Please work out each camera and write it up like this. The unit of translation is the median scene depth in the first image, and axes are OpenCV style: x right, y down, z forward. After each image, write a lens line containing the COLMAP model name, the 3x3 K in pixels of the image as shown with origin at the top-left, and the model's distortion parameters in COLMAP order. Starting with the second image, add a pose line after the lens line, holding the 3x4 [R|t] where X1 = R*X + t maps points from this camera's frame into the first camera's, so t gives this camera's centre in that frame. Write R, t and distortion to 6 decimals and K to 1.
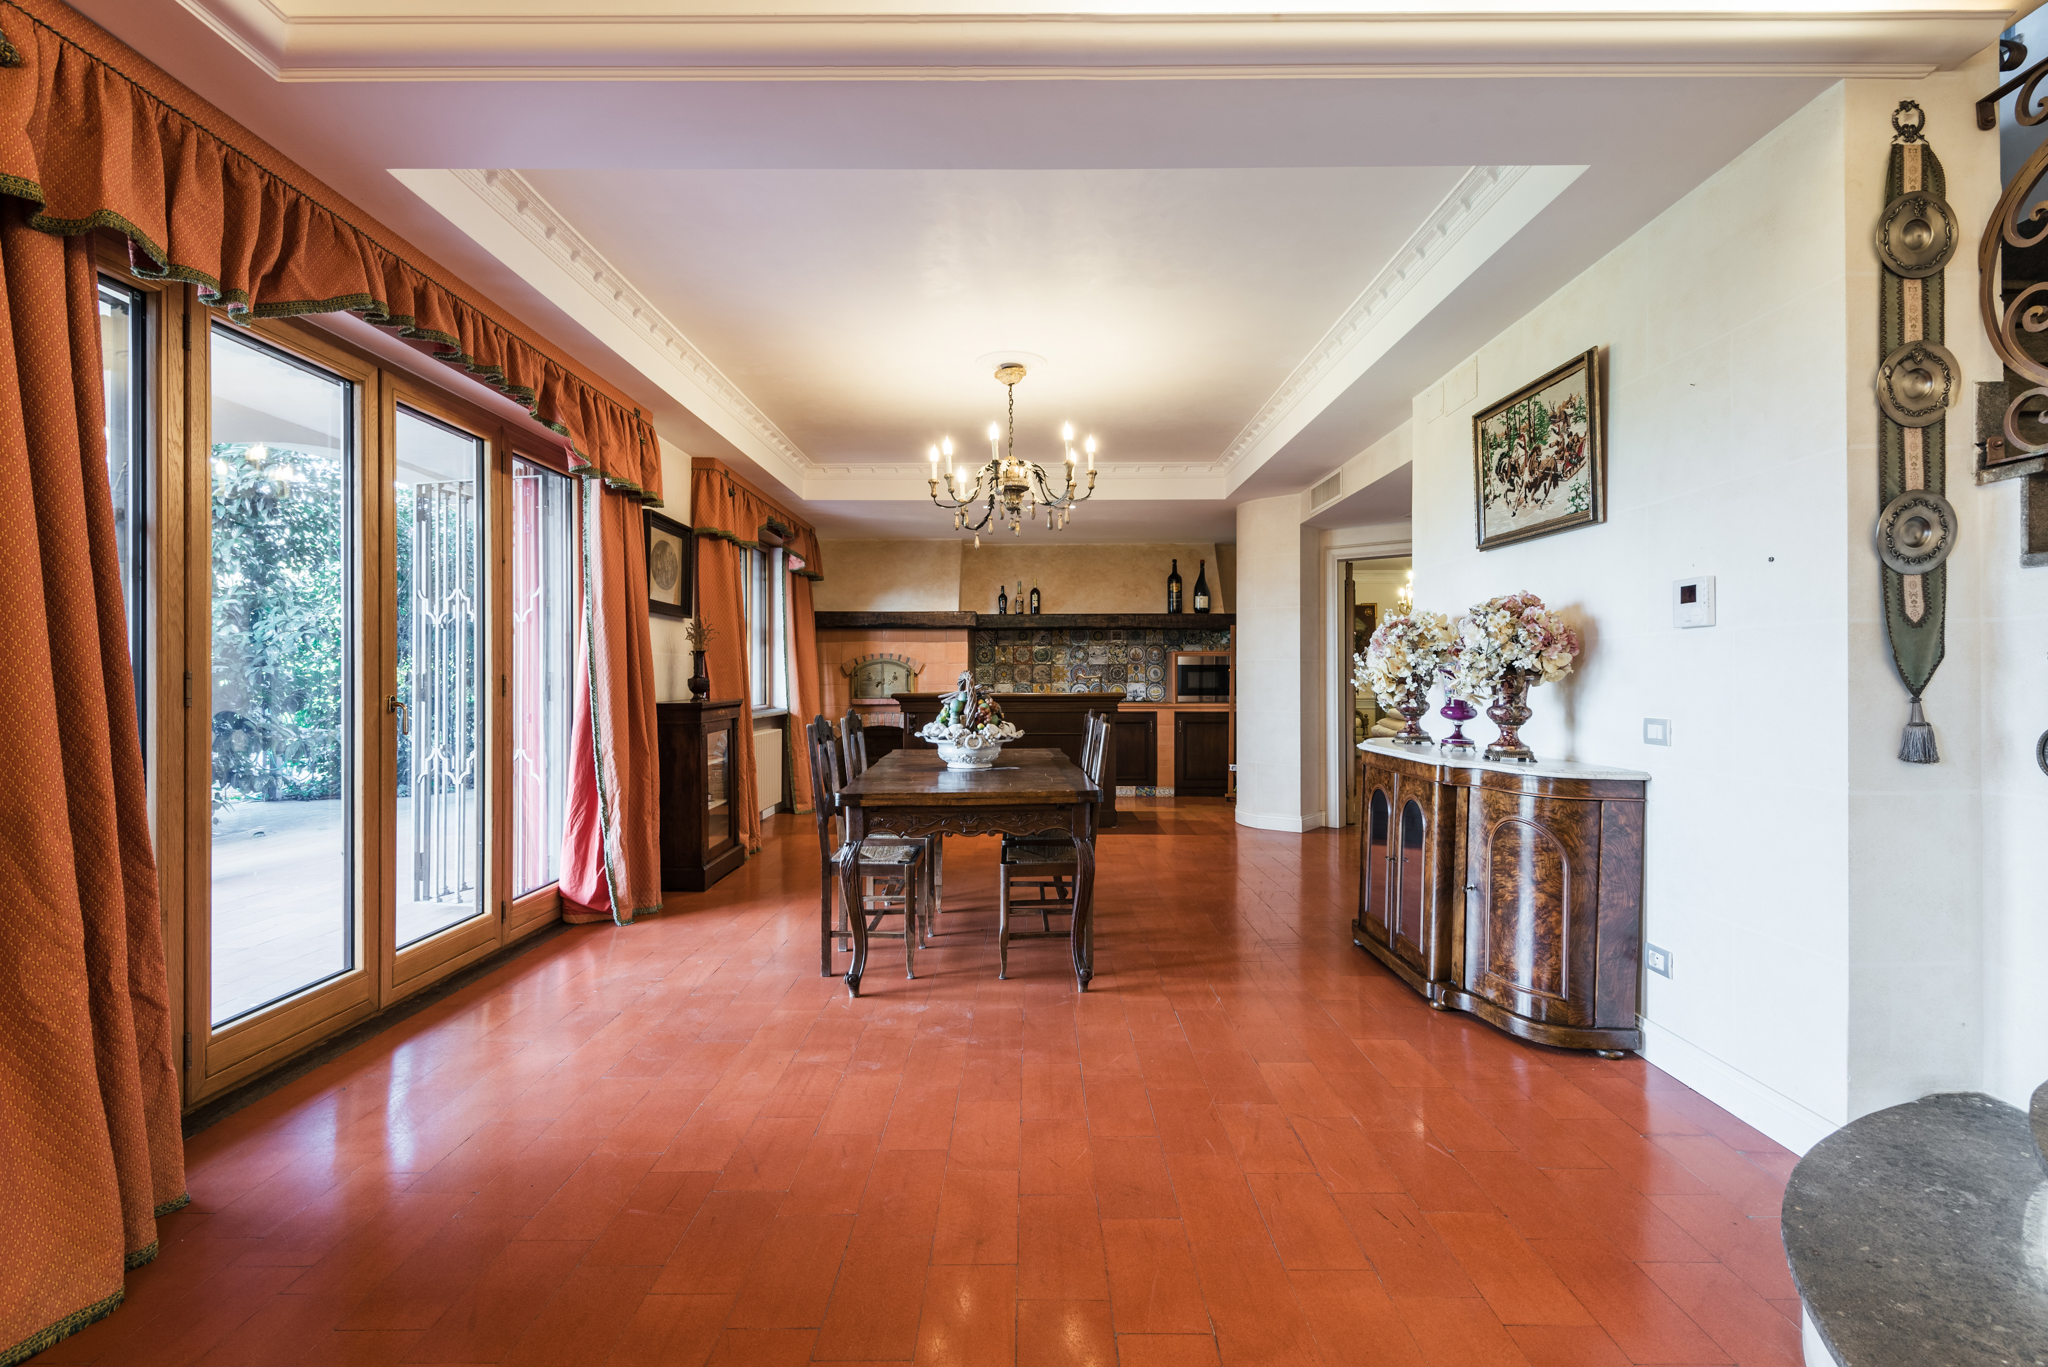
lens RADIAL K [[942.8, 0, 1037.2], [0, 942.8, 671.5], [0, 0, 1]] dist [0.009260, -0.003312]
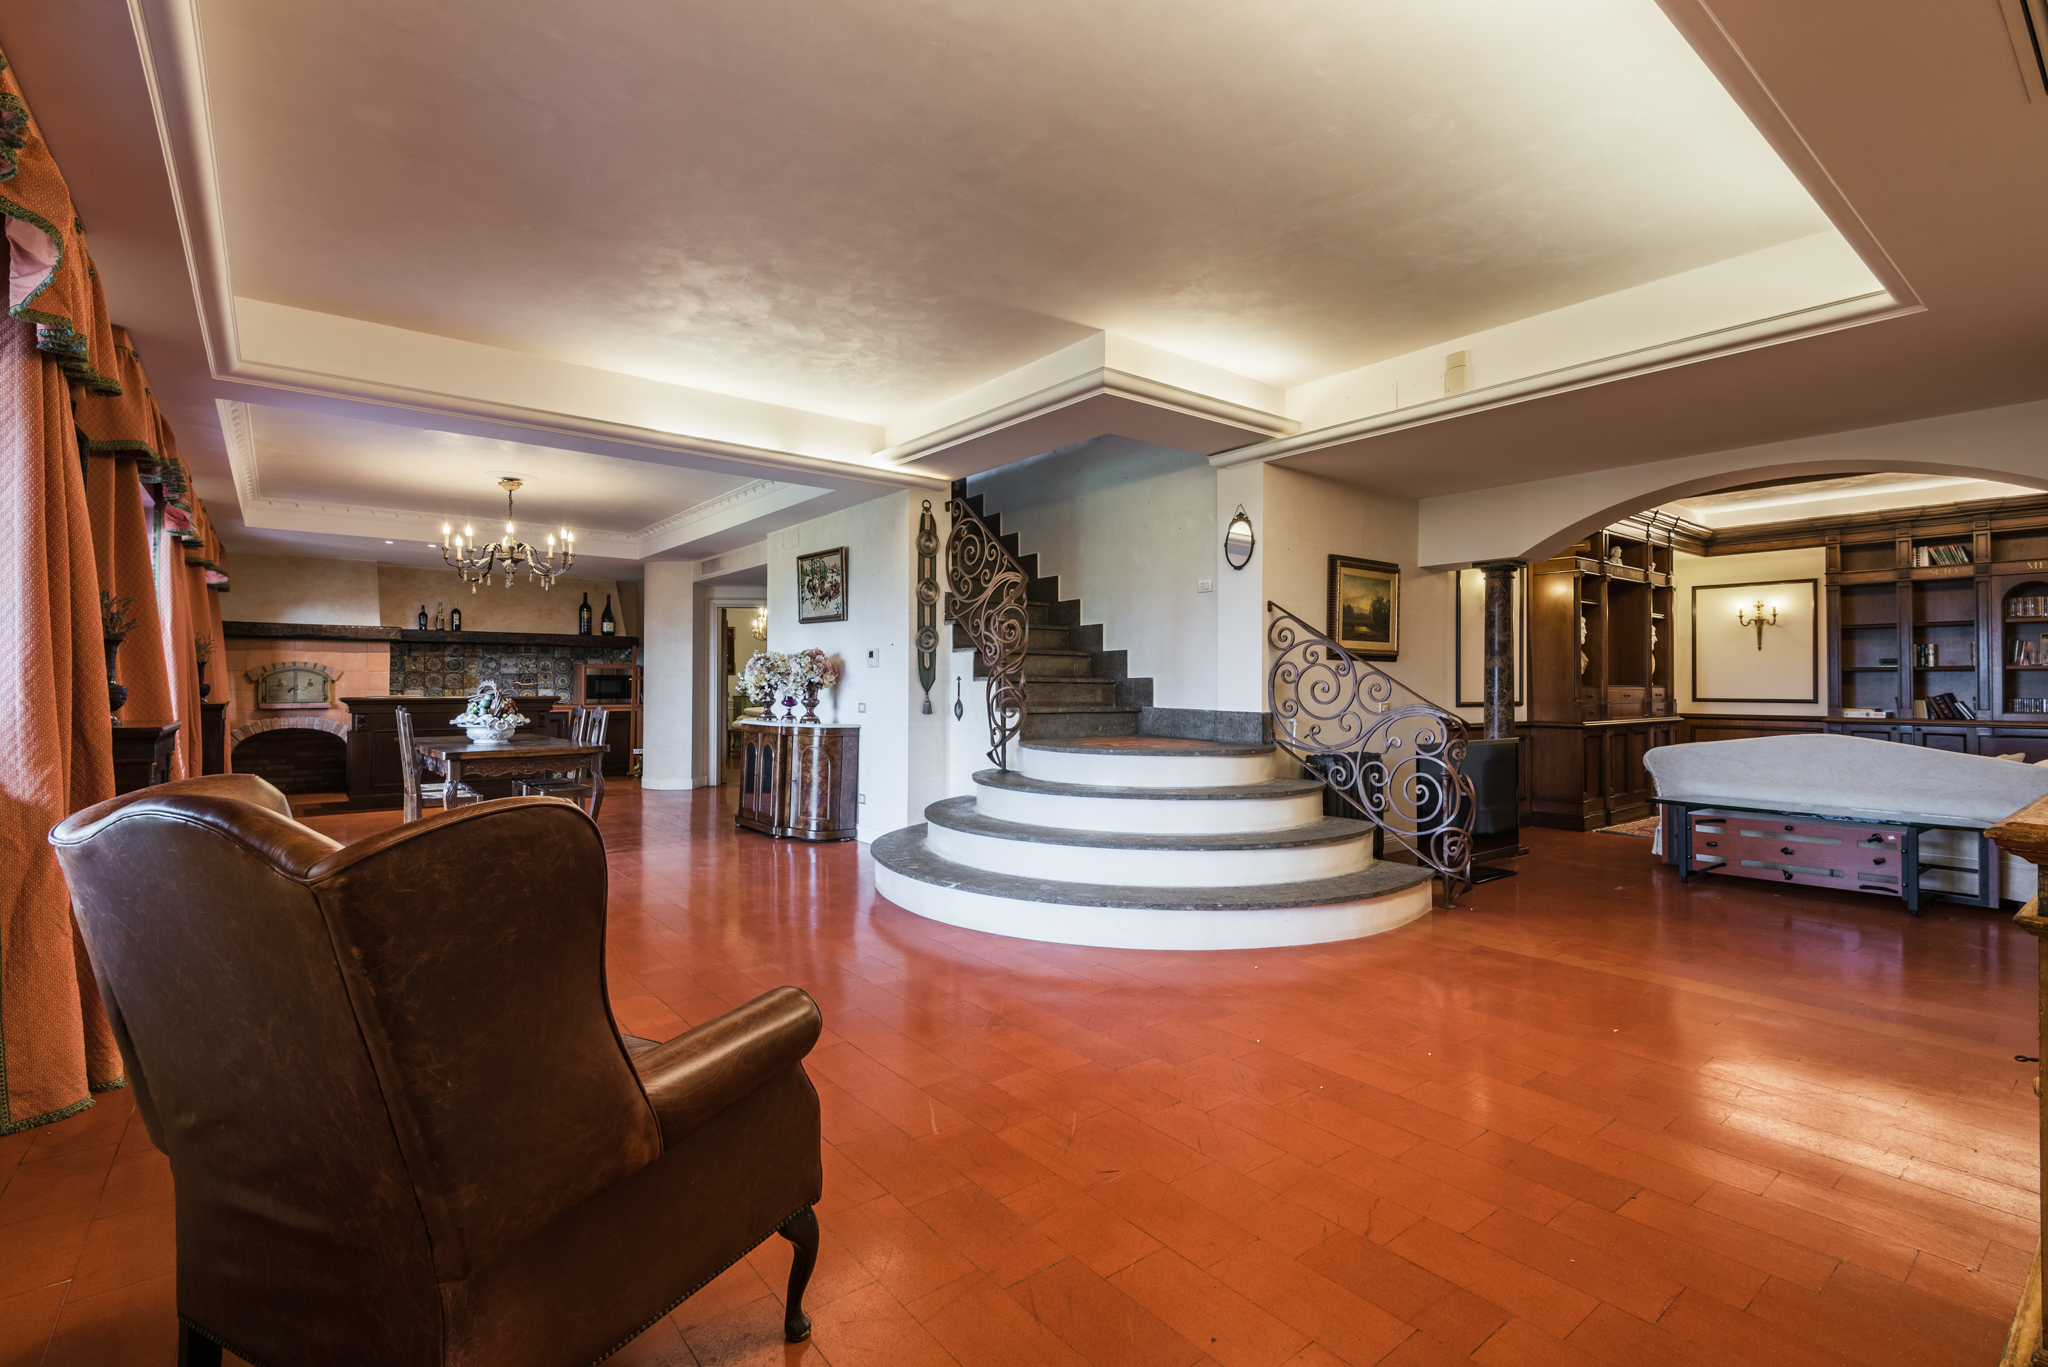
lens RADIAL K [[942.8, 0, 1032.5], [0, 942.8, 679.6], [0, 0, 1]] dist [0.009260, -0.003312]
pose [[0.788328, 0.006905, 0.615217, -0.431831], [-0.007631, 0.999970, -0.001445, -0.008782], [-0.615208, -0.003555, 0.788357, -1.019161]]
